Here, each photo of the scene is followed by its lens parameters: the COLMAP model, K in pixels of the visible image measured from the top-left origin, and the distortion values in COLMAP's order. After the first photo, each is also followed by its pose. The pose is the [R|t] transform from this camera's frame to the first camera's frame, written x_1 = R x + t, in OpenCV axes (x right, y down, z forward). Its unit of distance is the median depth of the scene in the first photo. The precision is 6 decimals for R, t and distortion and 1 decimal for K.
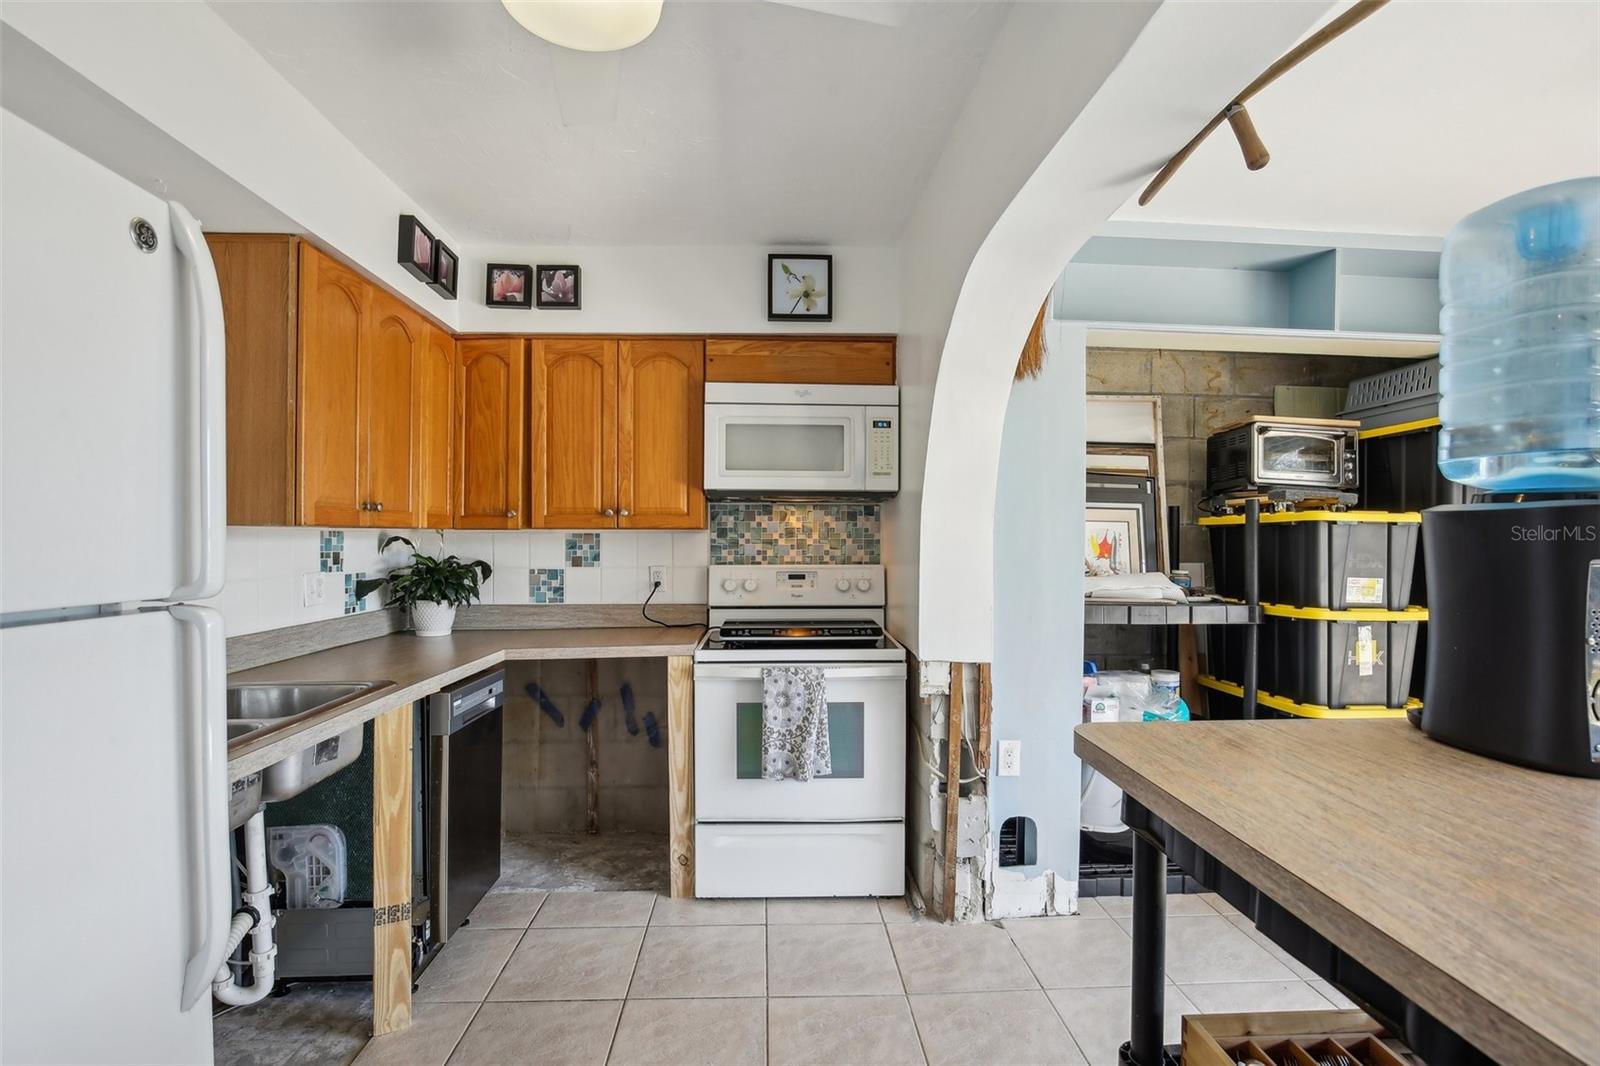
lens RADIAL K [[744.8, 0, 792.0], [0, 744.8, 519.2], [0, 0, 1]] dist [-0.027858, -0.000027]
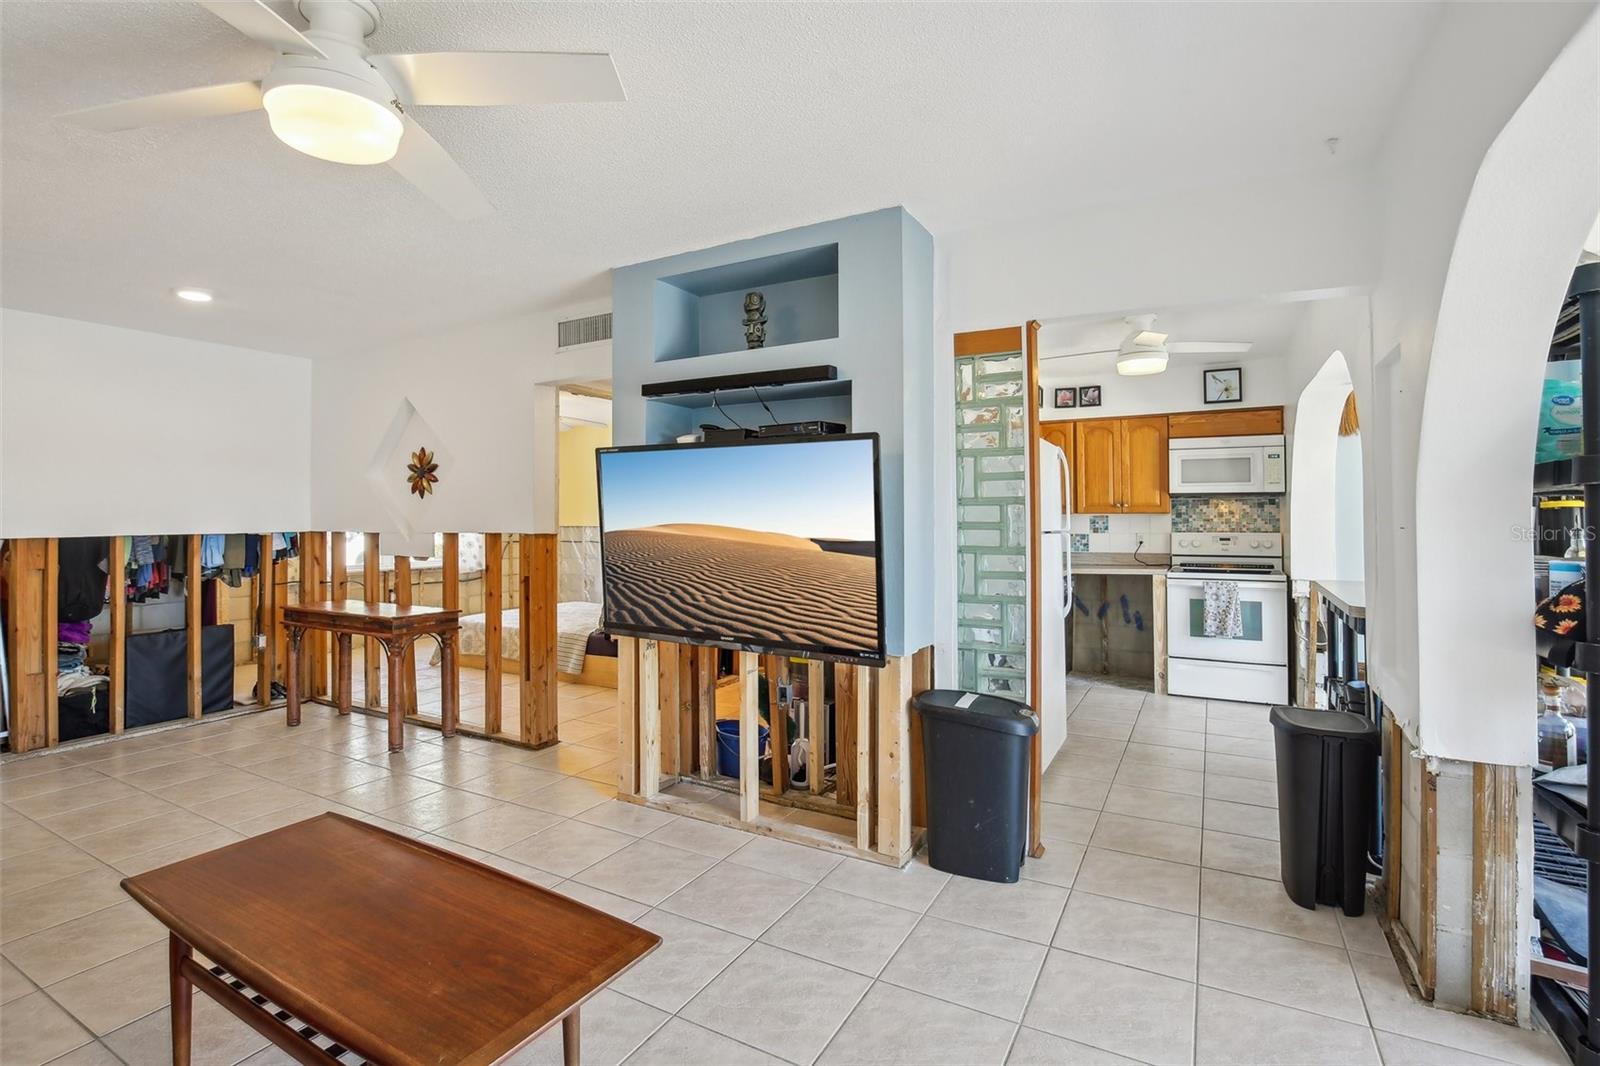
lens RADIAL K [[752.0, 0, 793.8], [0, 752.0, 503.5], [0, 0, 1]] dist [-0.031558, 0.001434]
pose [[0.853583, -0.012827, -0.520799, 0.061316], [0.015659, 0.999877, 0.001040, -0.030823], [0.520722, -0.009043, 0.853679, -1.216606]]
